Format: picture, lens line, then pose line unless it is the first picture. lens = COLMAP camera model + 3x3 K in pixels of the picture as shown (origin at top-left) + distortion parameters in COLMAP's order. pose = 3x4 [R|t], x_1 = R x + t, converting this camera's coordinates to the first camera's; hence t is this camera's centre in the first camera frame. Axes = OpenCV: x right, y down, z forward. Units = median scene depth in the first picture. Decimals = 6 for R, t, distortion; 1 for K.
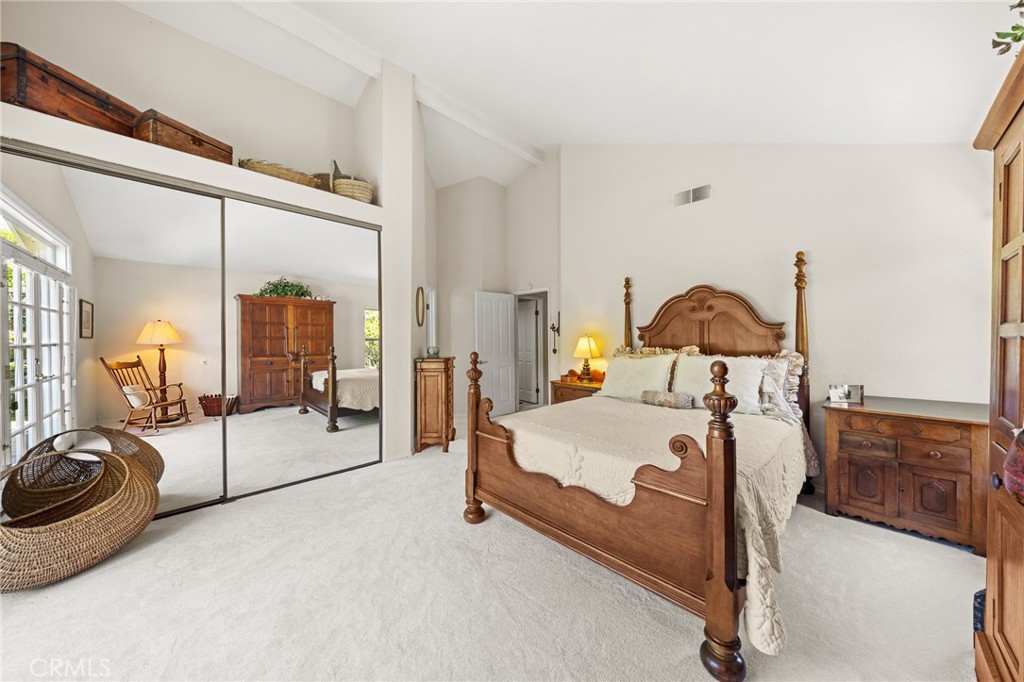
lens RADIAL K [[340.8, 0, 506.2], [0, 340.8, 341.5], [0, 0, 1]] dist [-0.002662, -0.001296]
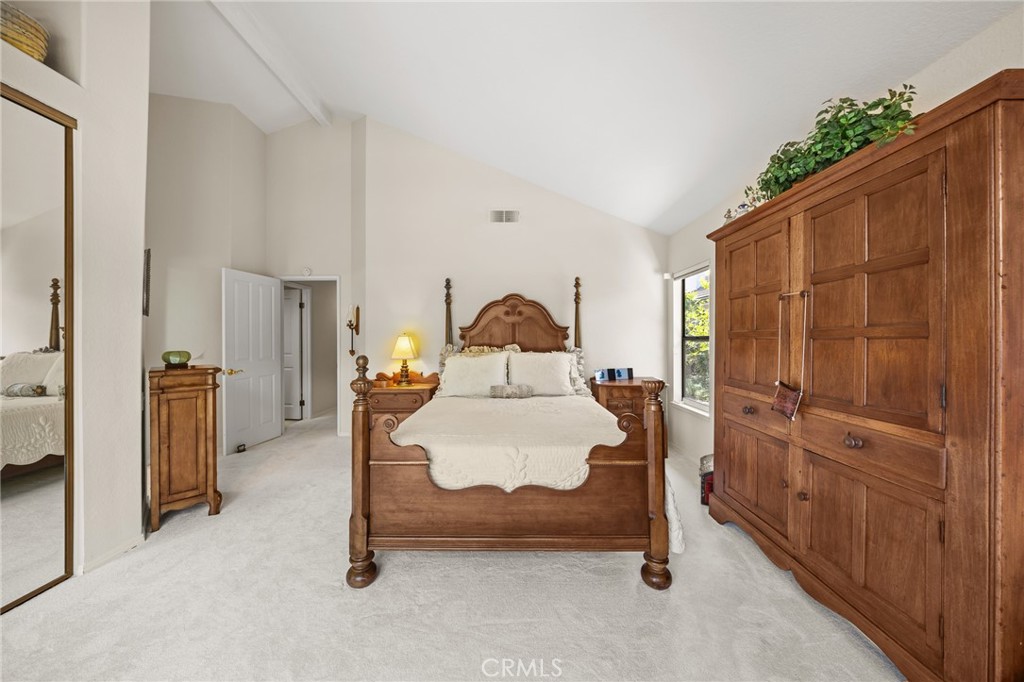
lens RADIAL K [[340.8, 0, 510.8], [0, 340.8, 339.6], [0, 0, 1]] dist [-0.002662, -0.001296]
pose [[0.694561, -0.000505, 0.719434, -0.284988], [0.003513, 0.999990, -0.002689, -0.000971], [-0.719425, 0.004395, 0.694556, 0.175328]]
